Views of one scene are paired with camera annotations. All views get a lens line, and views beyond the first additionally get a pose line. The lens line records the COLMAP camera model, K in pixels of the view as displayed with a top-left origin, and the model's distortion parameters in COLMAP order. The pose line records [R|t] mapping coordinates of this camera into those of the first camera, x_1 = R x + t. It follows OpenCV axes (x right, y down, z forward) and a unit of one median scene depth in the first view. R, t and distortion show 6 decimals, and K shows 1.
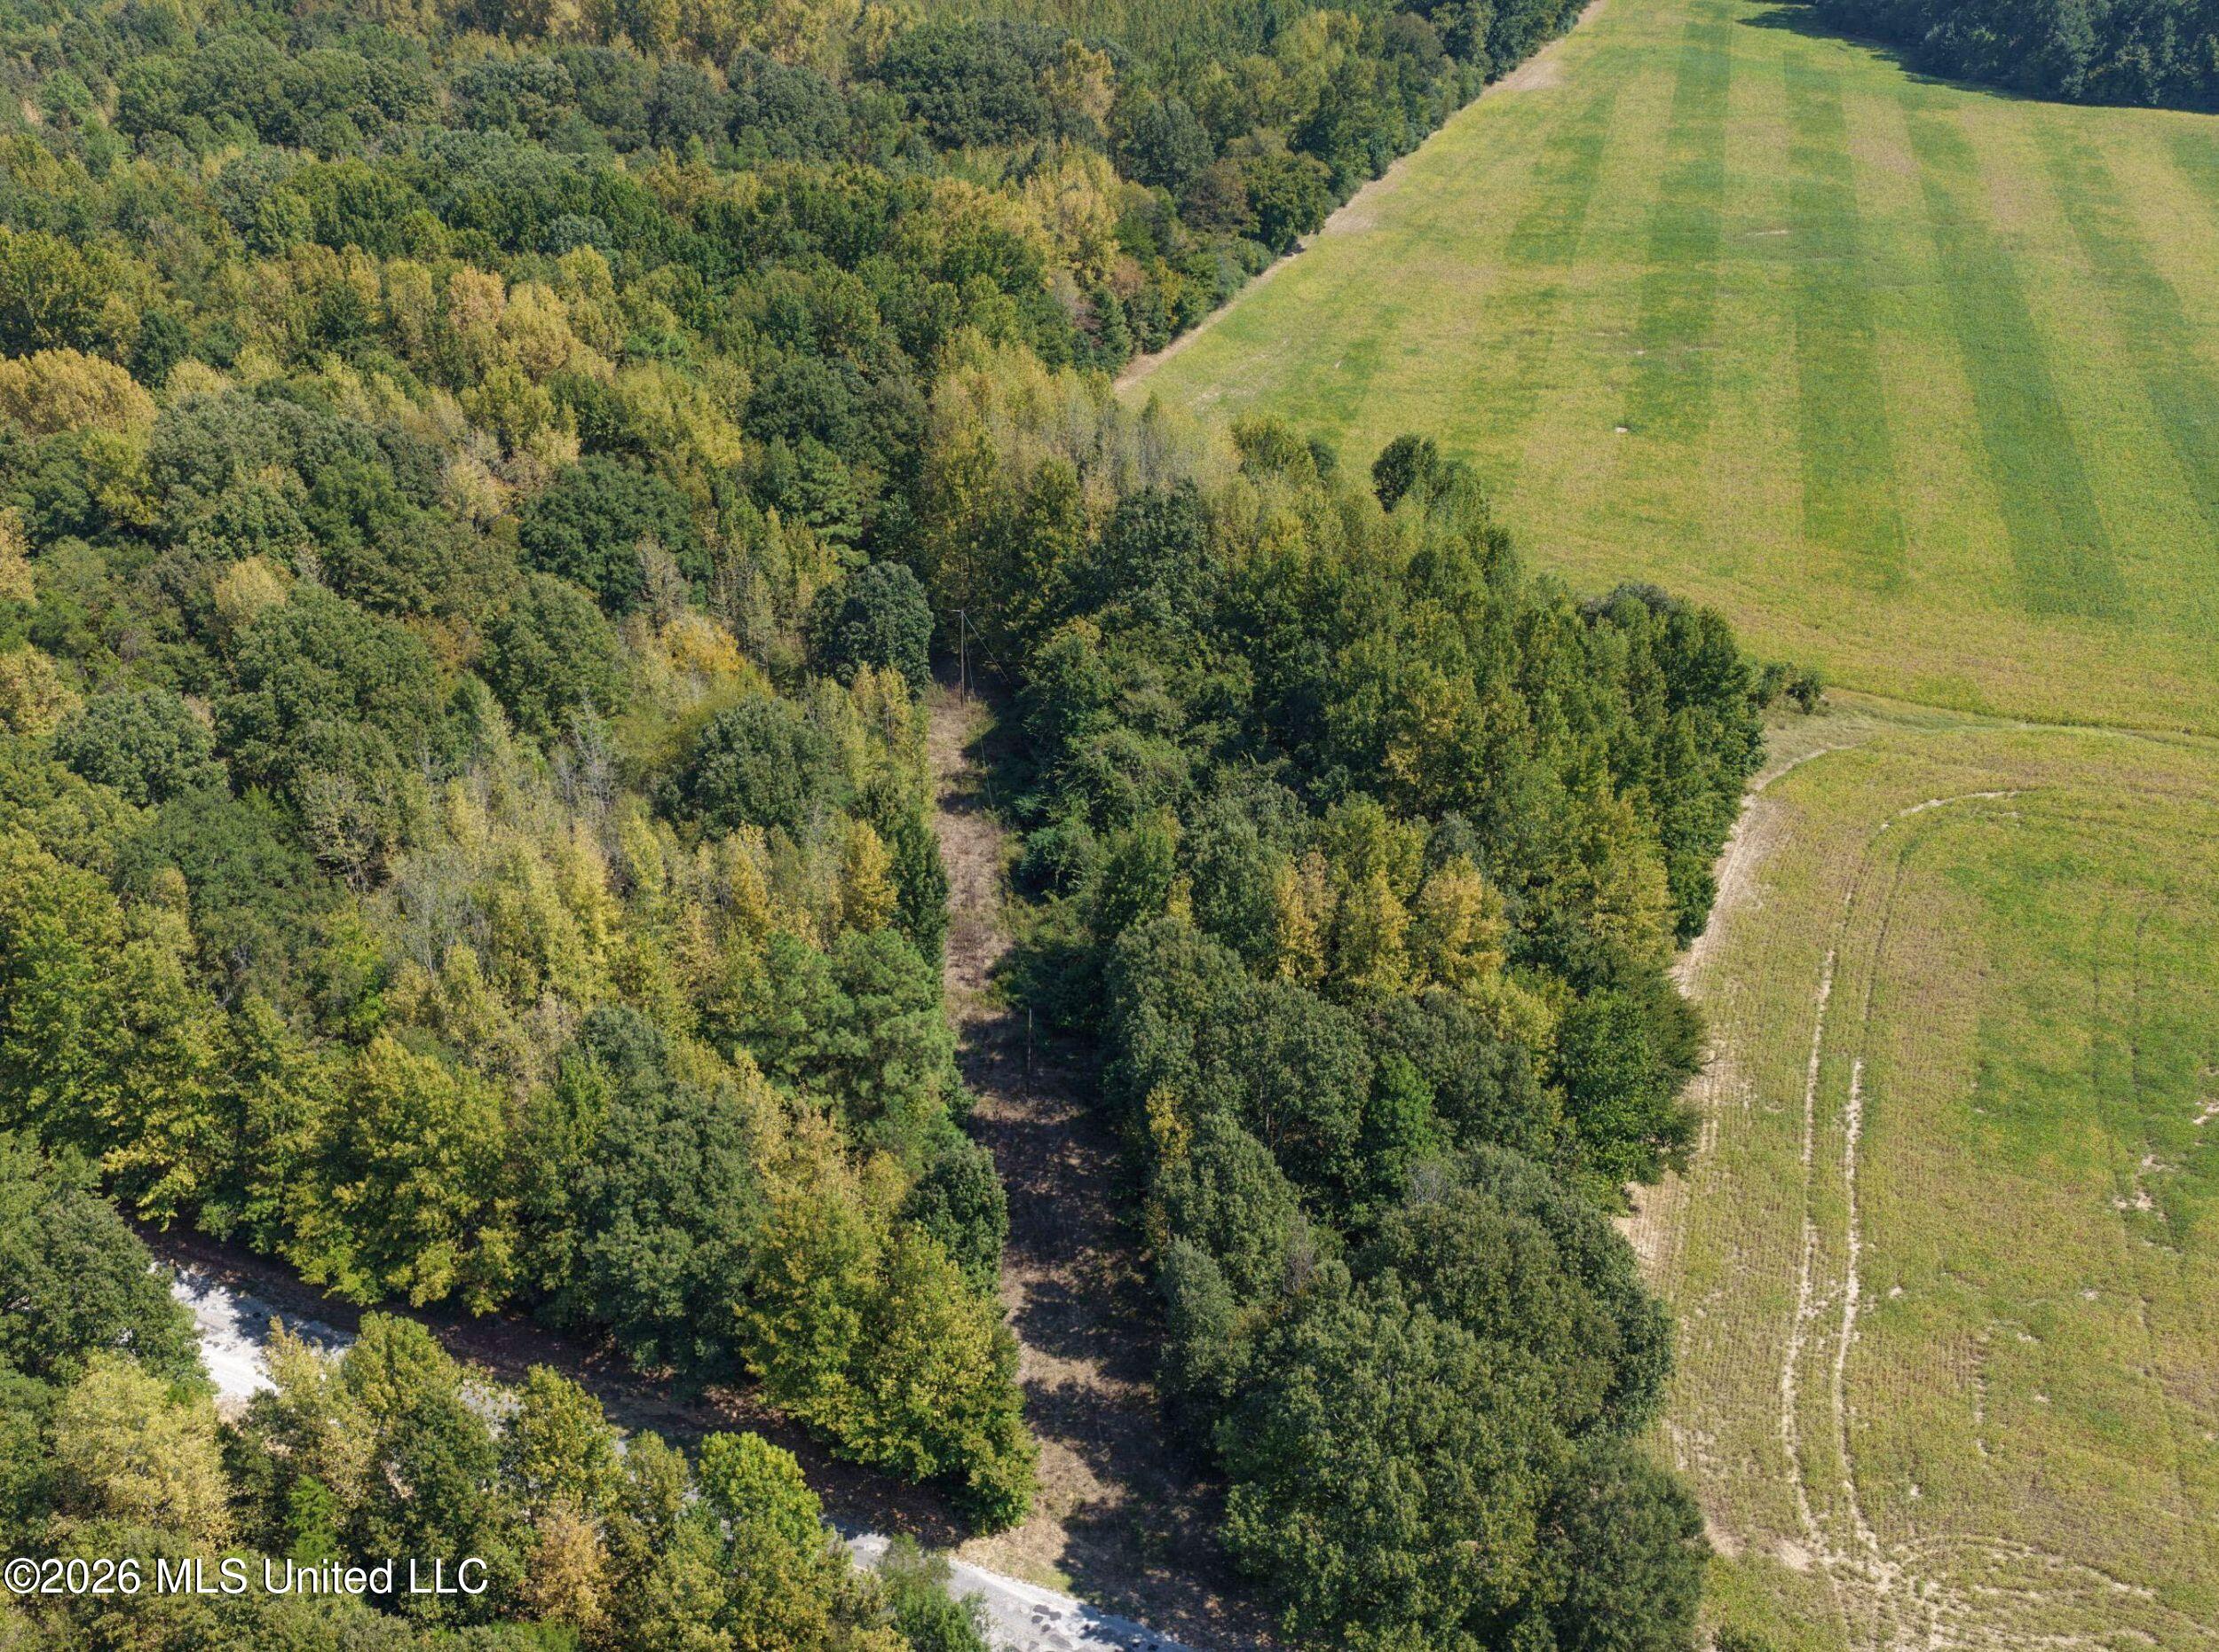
lens RADIAL K [[2046.0, 0, 1108.0], [0, 2046.0, 826.9], [0, 0, 1]] dist [0.000120, 0.000000]
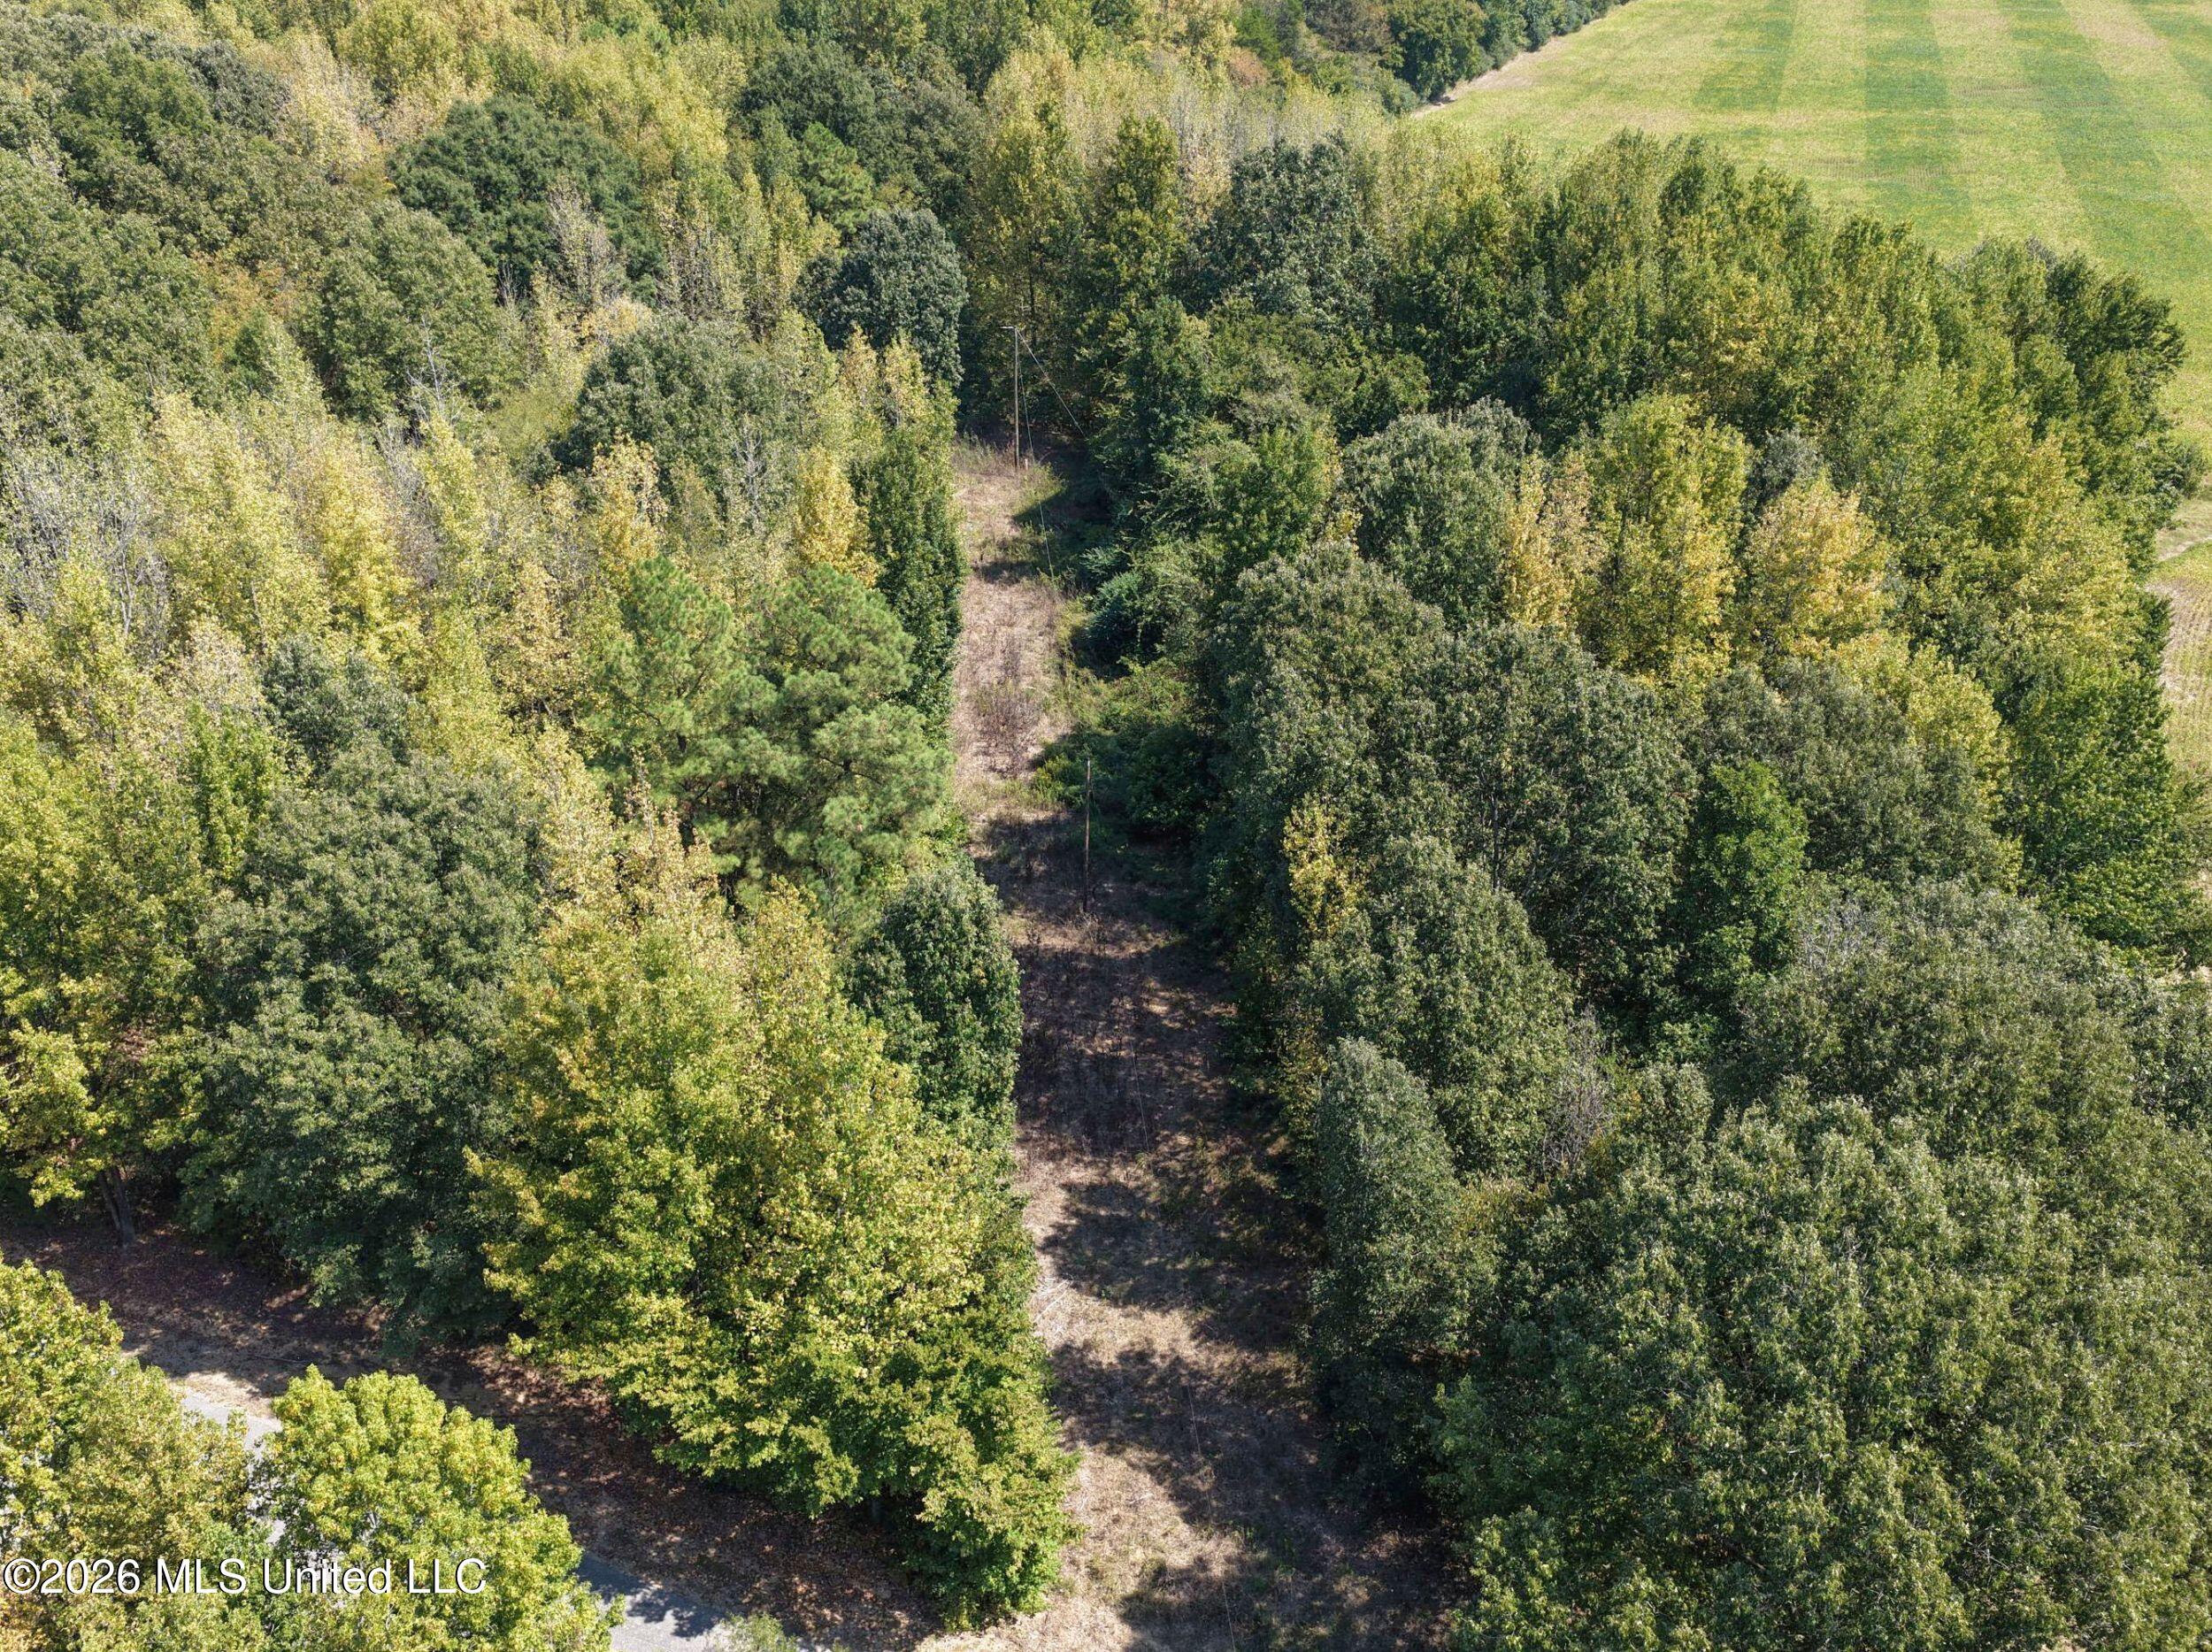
lens RADIAL K [[2039.5, 0, 1194.9], [0, 2039.5, 831.2], [0, 0, 1]] dist [0.000120, 0.000000]
pose [[0.999913, 0.008611, -0.009969, -0.000074], [-0.009107, 0.998664, -0.050867, 0.160248], [0.009518, 0.050953, 0.998656, 0.447288]]
